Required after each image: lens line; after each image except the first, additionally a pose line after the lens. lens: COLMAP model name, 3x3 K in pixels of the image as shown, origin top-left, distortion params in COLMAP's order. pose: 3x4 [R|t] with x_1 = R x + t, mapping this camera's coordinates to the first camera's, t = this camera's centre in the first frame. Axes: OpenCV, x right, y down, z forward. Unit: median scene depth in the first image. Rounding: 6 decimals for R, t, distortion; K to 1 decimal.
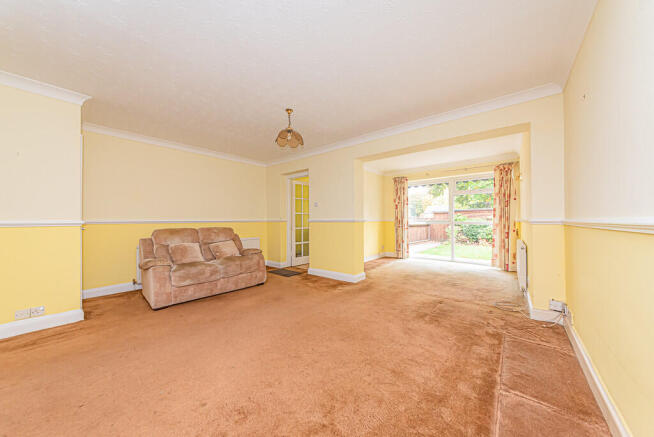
lens RADIAL K [[224.9, 0, 322.7], [0, 224.9, 219.6], [0, 0, 1]] dist [-0.000774, -0.000107]
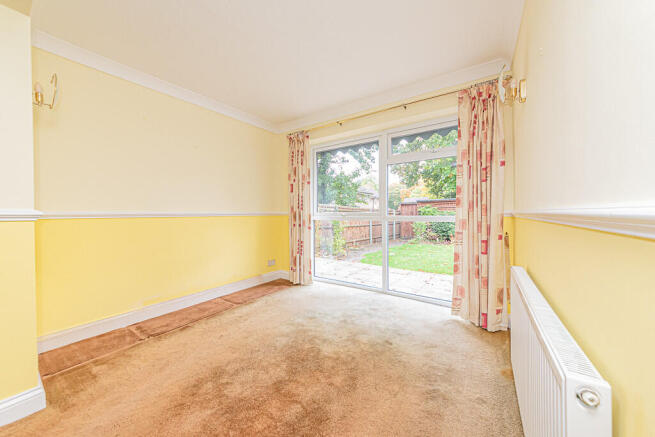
lens RADIAL K [[227.9, 0, 325.2], [0, 227.9, 214.6], [0, 0, 1]] dist [0.000972, 0.000164]
pose [[0.996733, -0.001498, 0.080759, 0.452901], [0.000719, 0.999953, 0.009677, 0.001581], [-0.080770, -0.009587, 0.996687, 0.556294]]
